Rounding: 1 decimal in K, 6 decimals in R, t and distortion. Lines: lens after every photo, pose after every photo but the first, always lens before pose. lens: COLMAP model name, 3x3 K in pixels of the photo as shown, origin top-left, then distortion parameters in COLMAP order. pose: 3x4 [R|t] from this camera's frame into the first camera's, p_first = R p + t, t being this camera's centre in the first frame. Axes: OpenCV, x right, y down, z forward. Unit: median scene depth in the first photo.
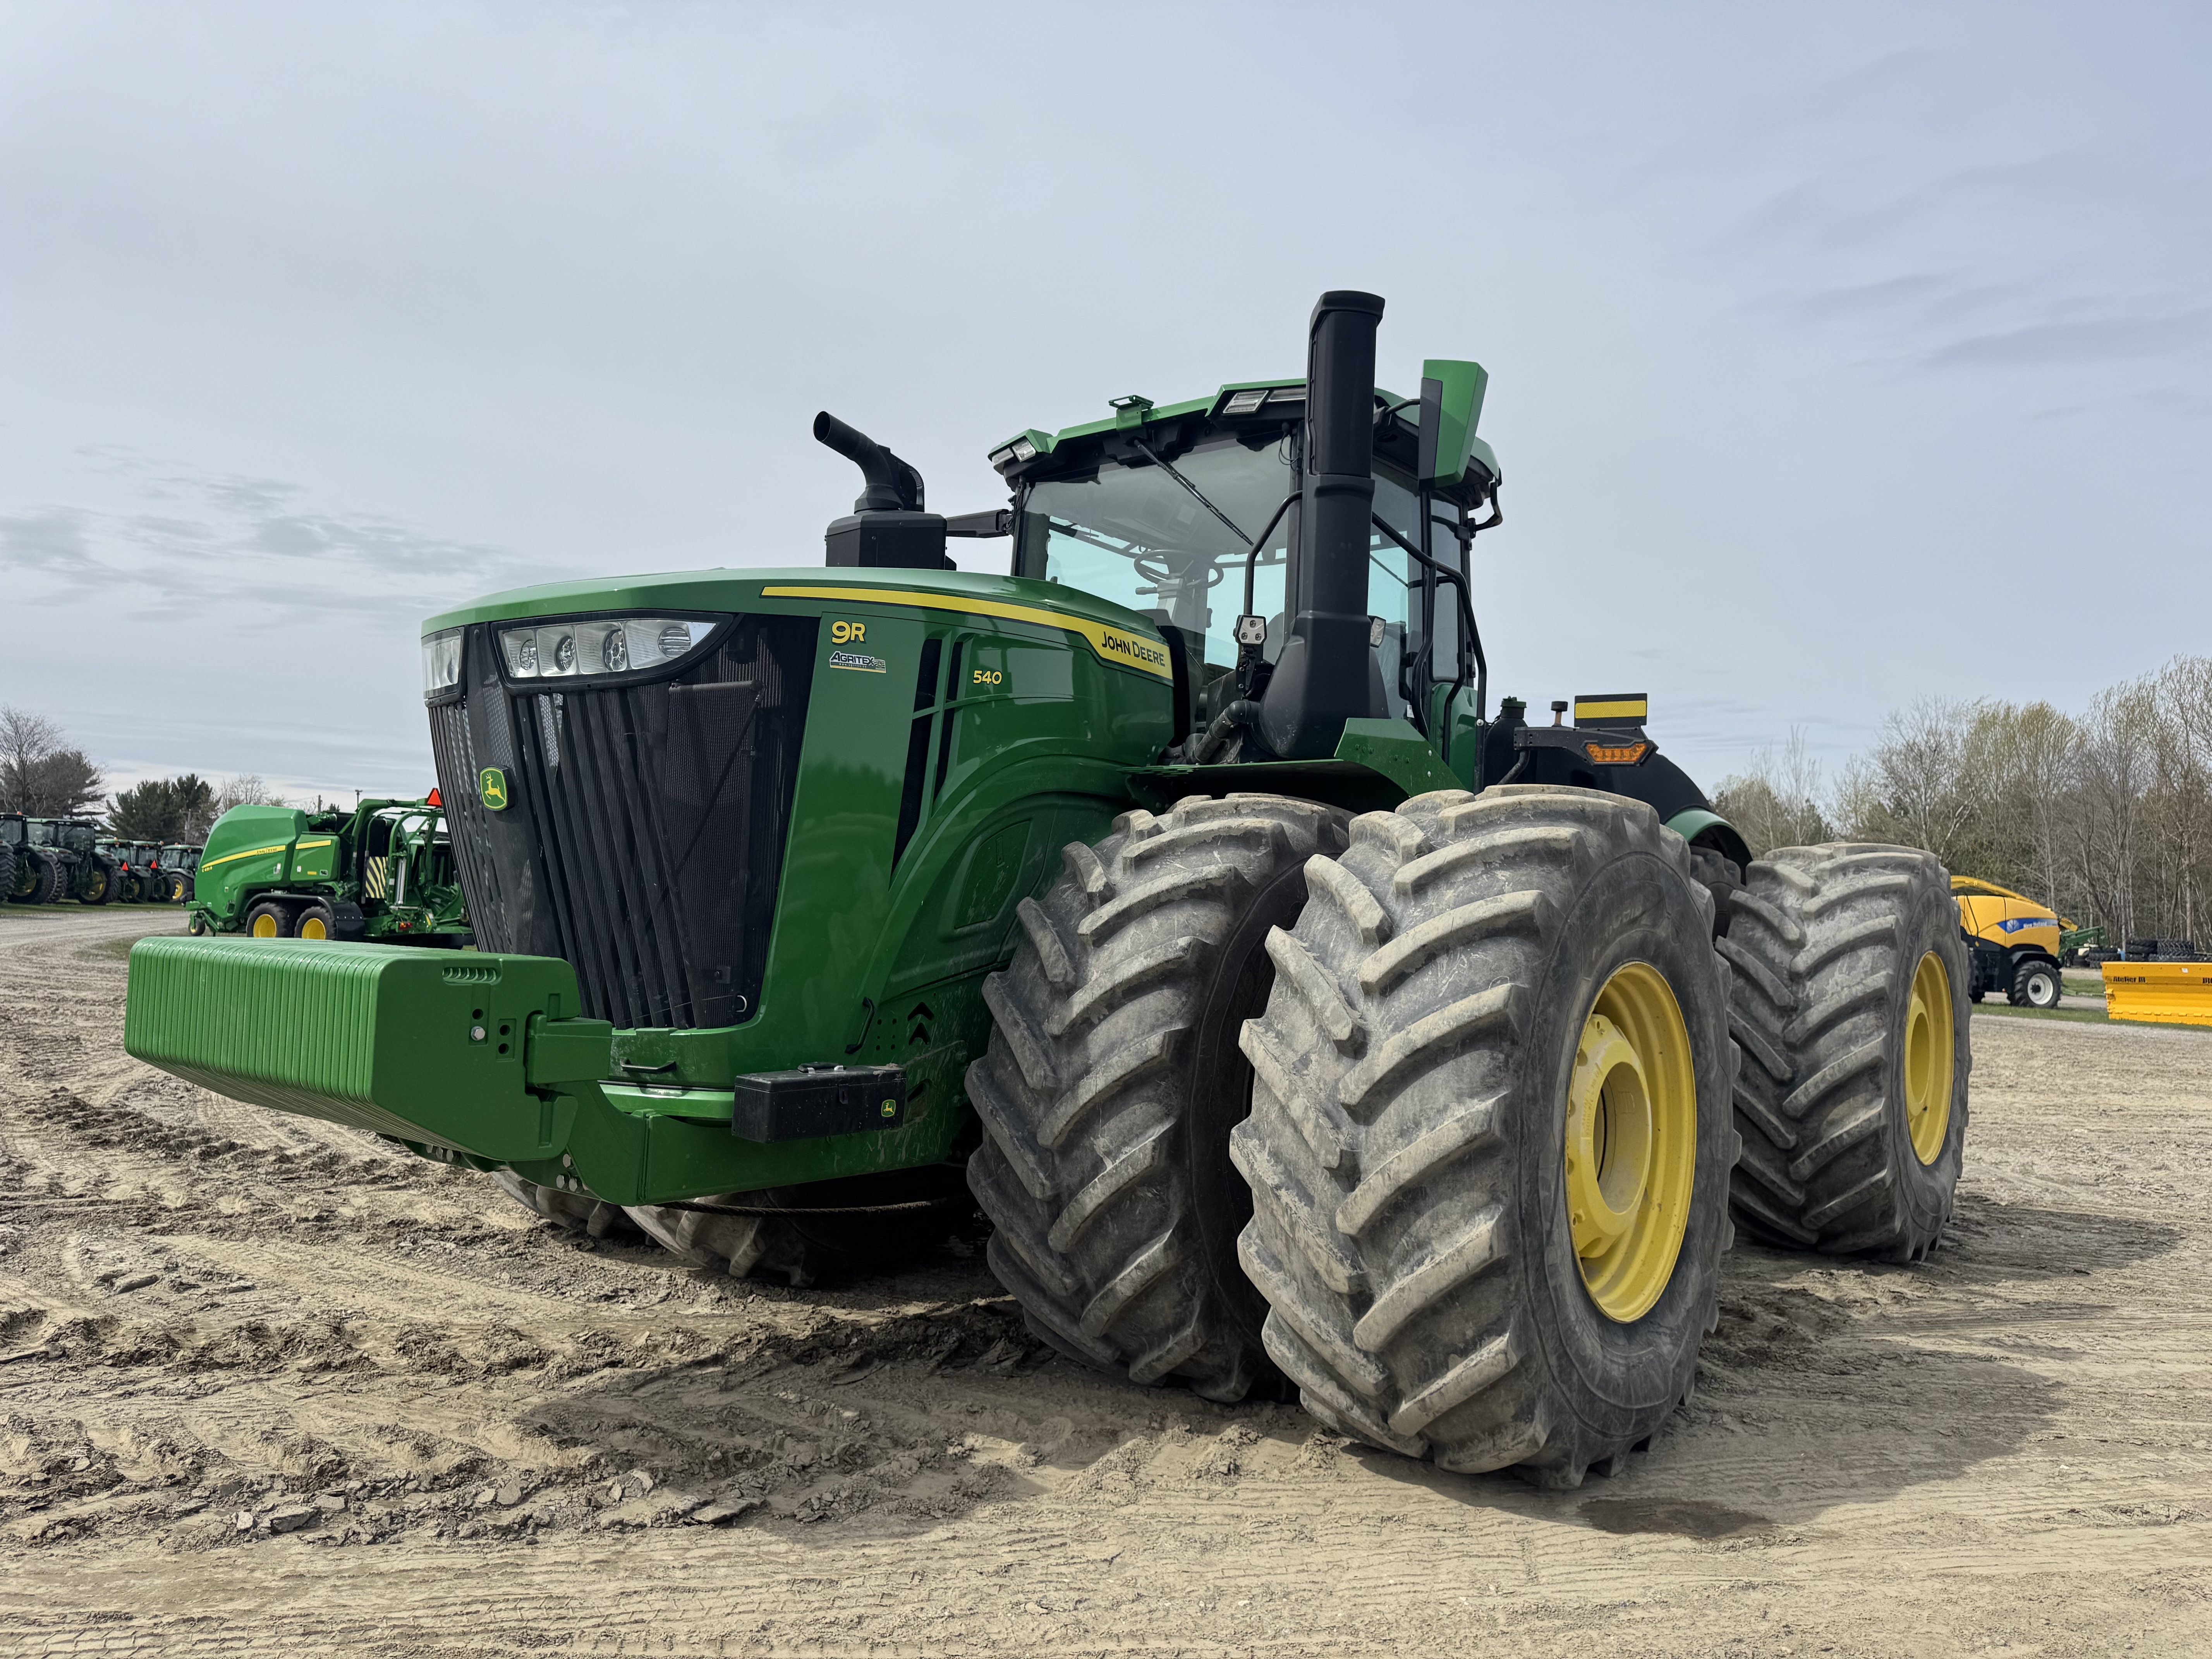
lens RADIAL K [[1517.5, 0, 1106.0], [0, 1517.5, 829.5], [0, 0, 1]] dist [0.107395, -0.201841]
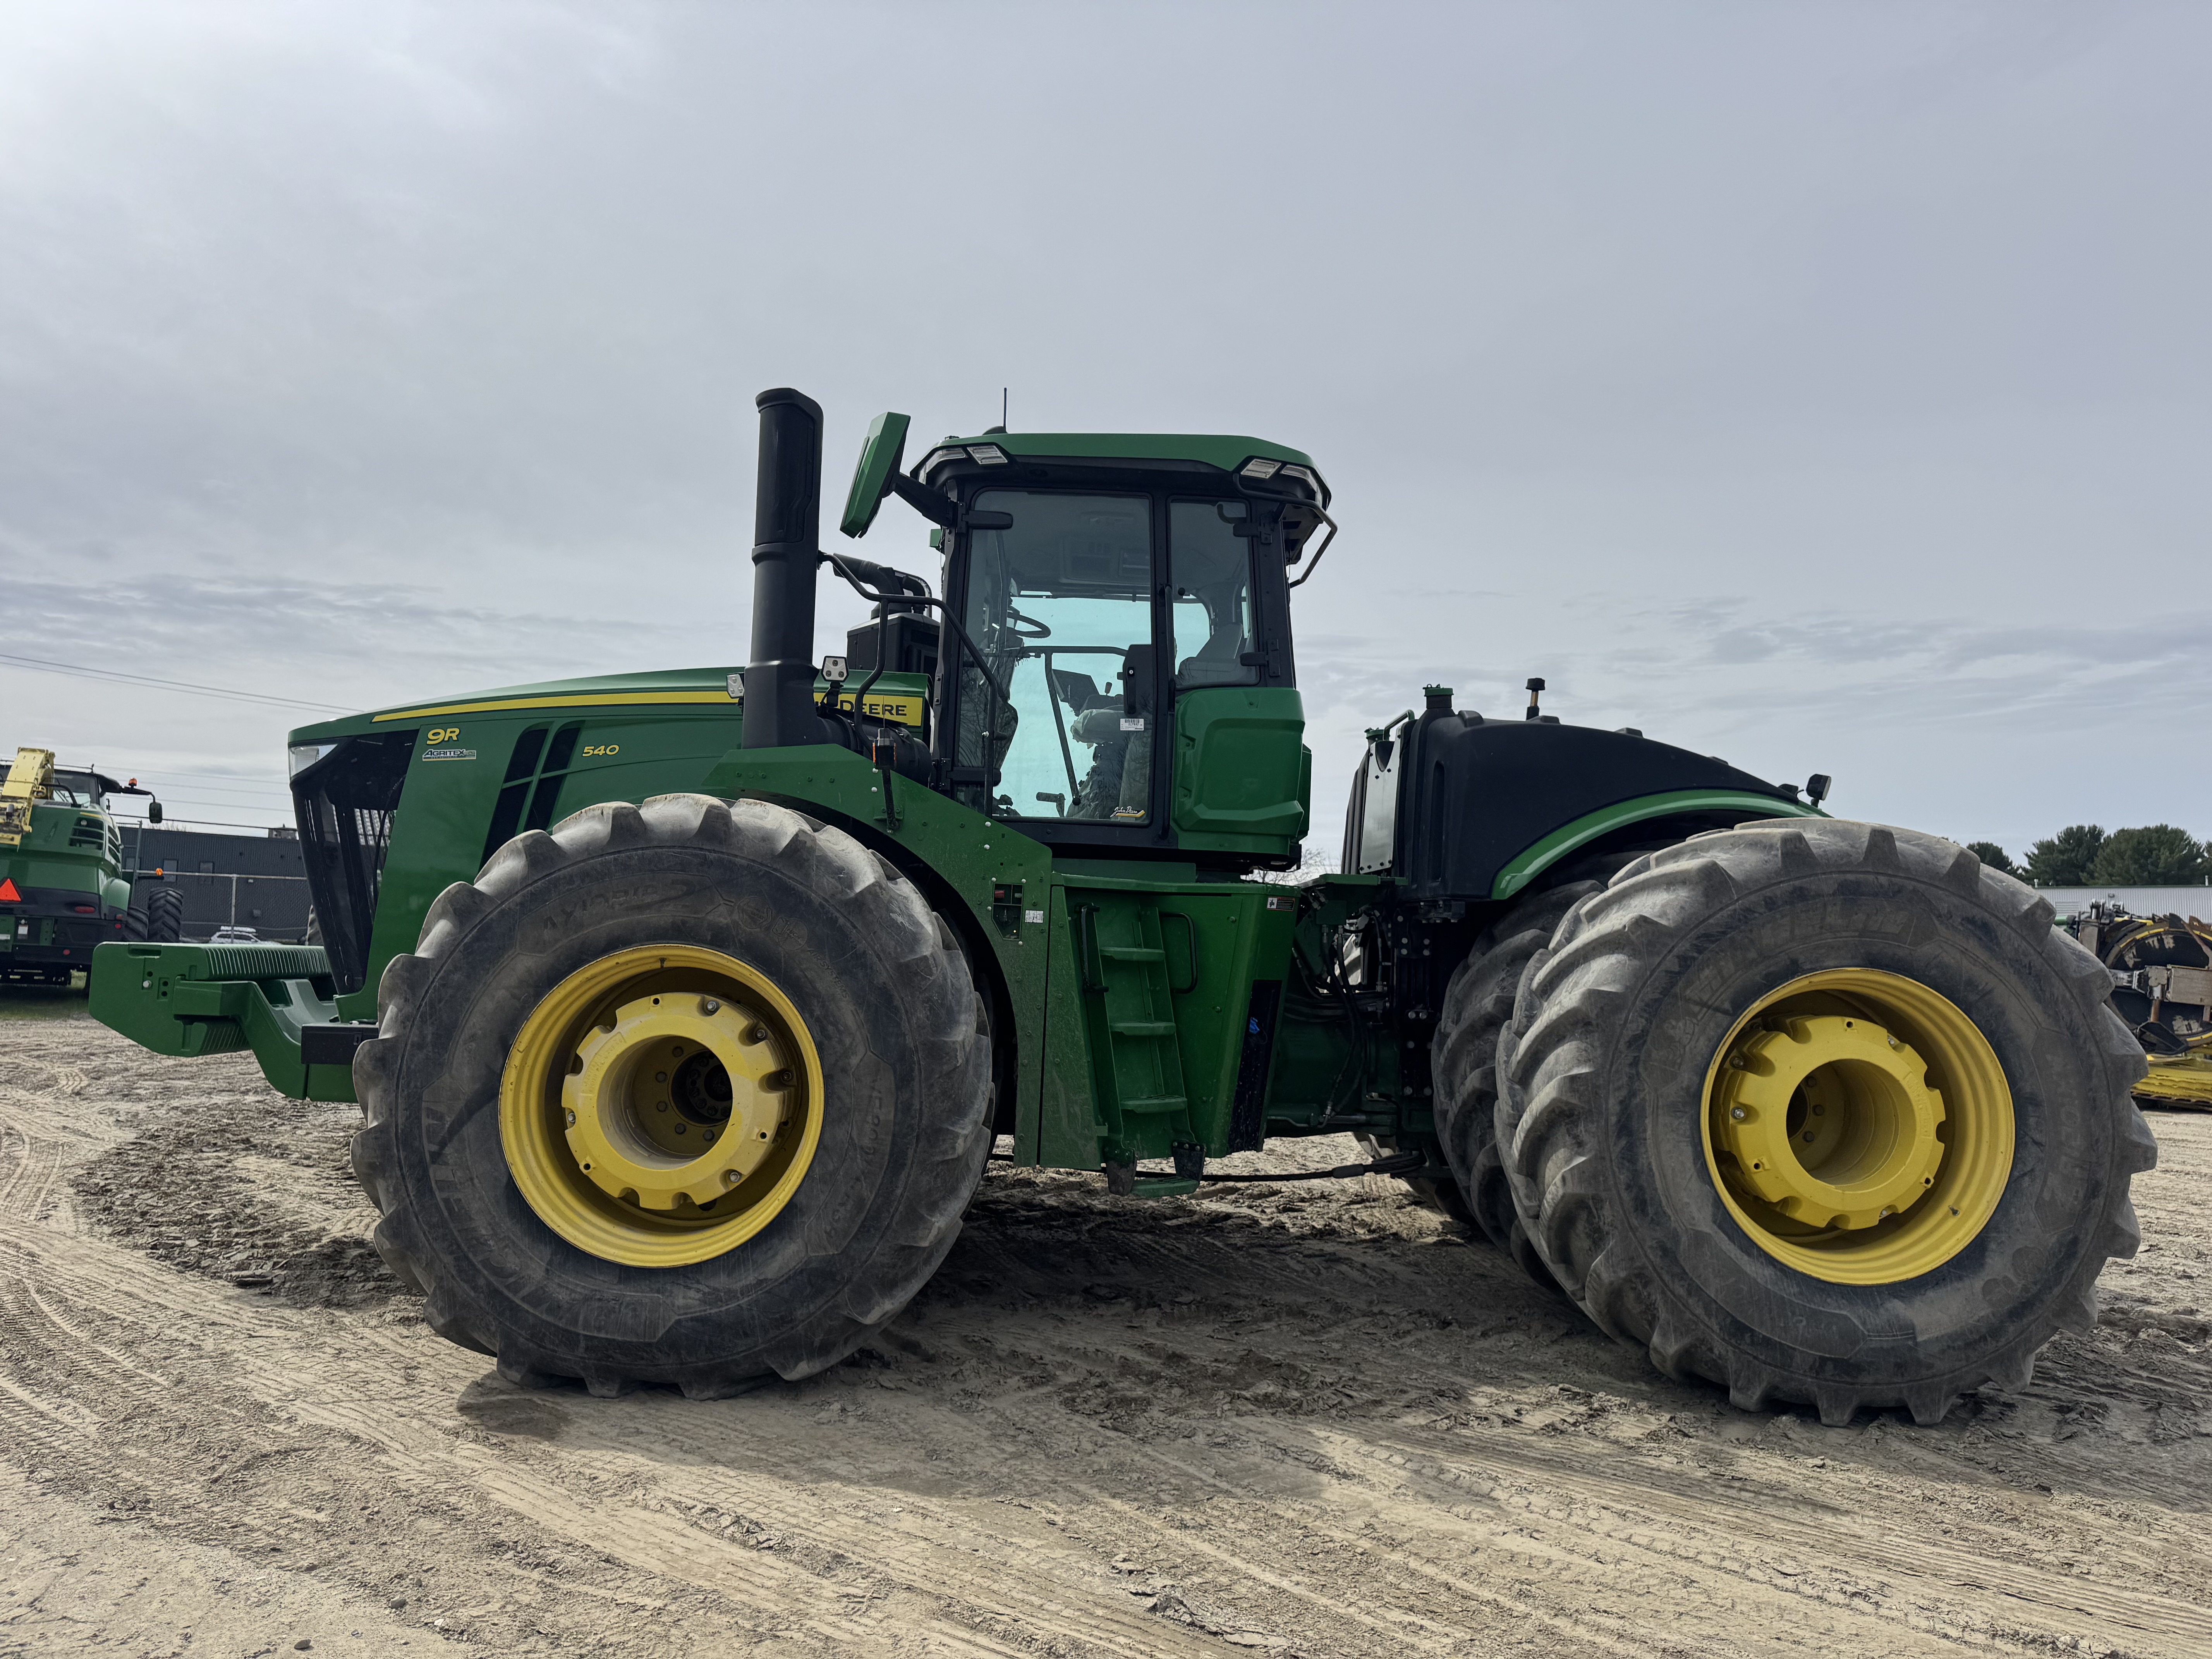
lens RADIAL K [[1517.5, 0, 1106.0], [0, 1517.5, 829.5], [0, 0, 1]] dist [0.107395, -0.201841]
pose [[0.669404, -0.074000, -0.739204, 1.395545], [0.035015, 0.997064, -0.068105, 0.089216], [0.742073, 0.019707, 0.670029, 0.482934]]
